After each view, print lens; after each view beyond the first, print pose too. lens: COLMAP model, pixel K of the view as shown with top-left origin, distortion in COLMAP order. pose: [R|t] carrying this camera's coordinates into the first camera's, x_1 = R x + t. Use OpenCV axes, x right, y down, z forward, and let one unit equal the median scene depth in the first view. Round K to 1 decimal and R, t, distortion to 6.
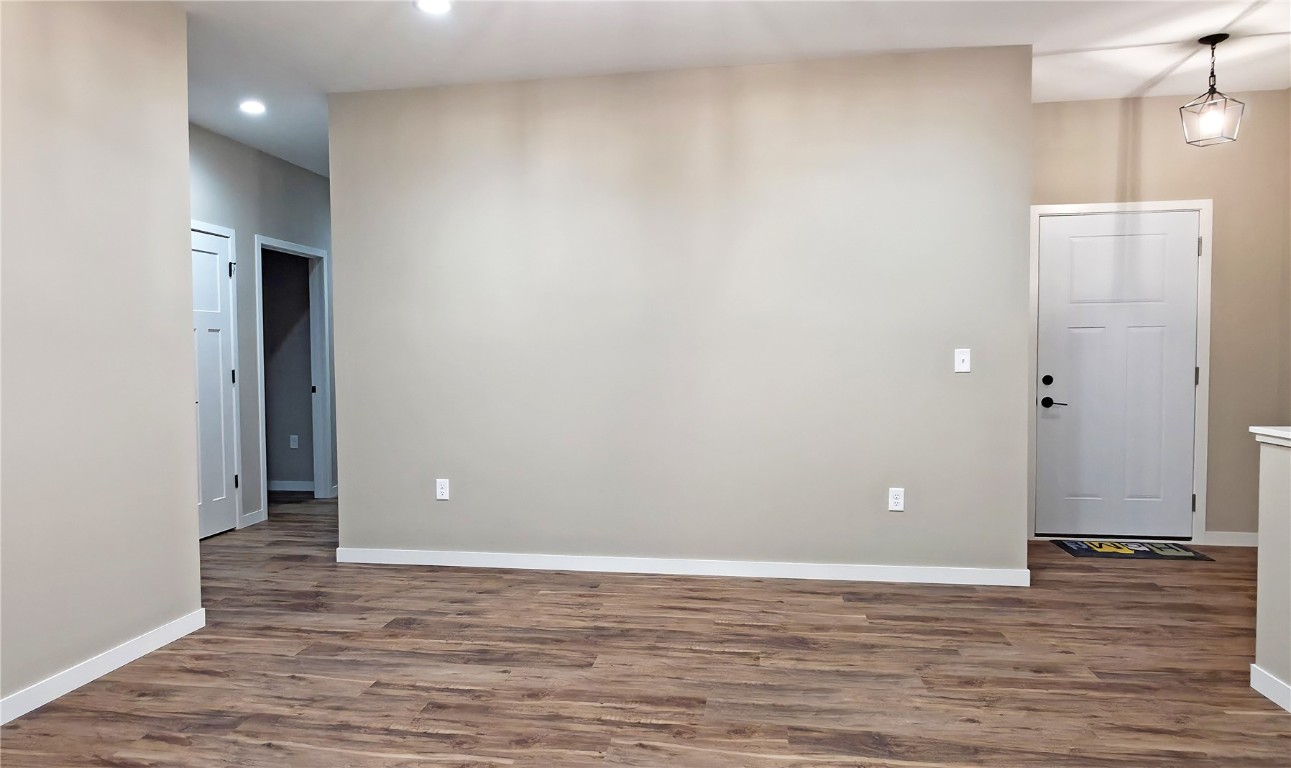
lens RADIAL K [[893.0, 0, 646.0], [0, 893.0, 380.5], [0, 0, 1]] dist [0.004444, -0.001844]
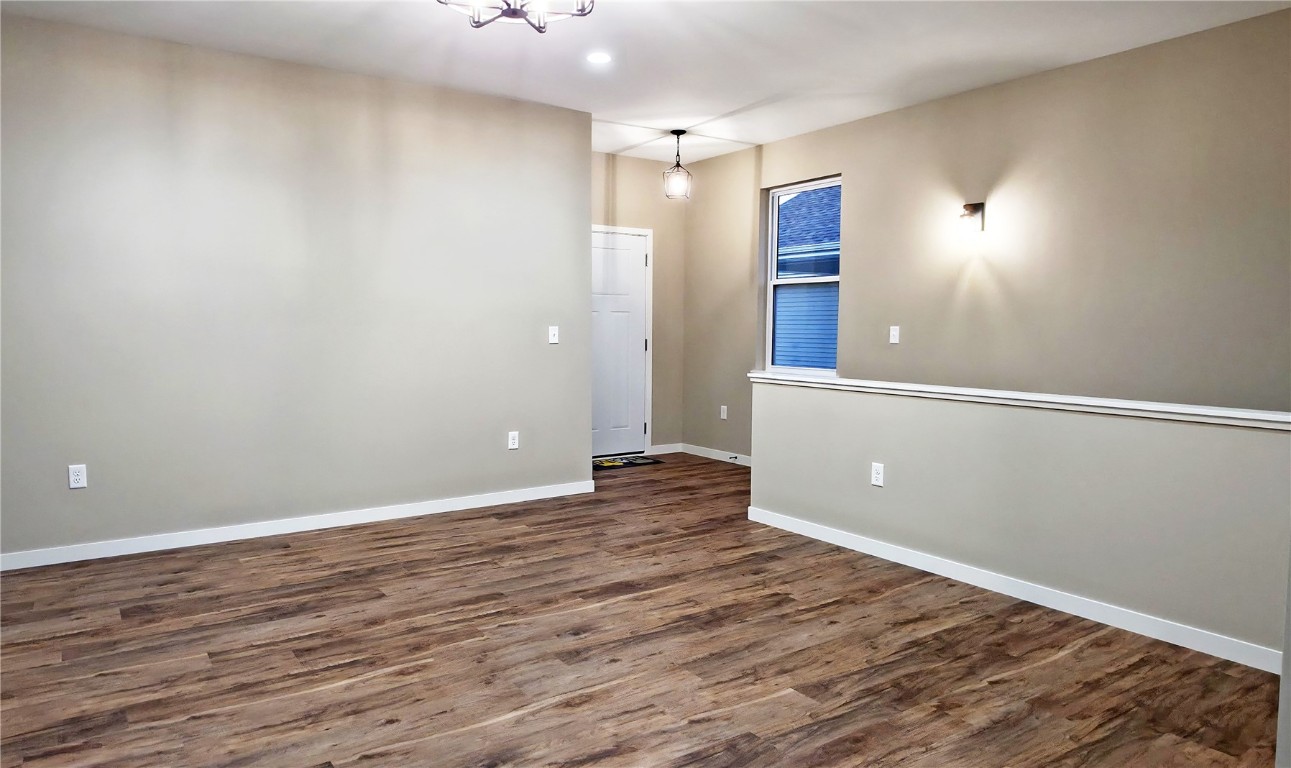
lens RADIAL K [[893.0, 0, 644.9], [0, 893.0, 388.7], [0, 0, 1]] dist [0.004444, -0.001844]
pose [[0.673510, -0.041594, 0.738007, -0.635099], [0.011803, 0.998893, 0.045525, -0.000801], [-0.739084, -0.021951, 0.673256, -0.032295]]
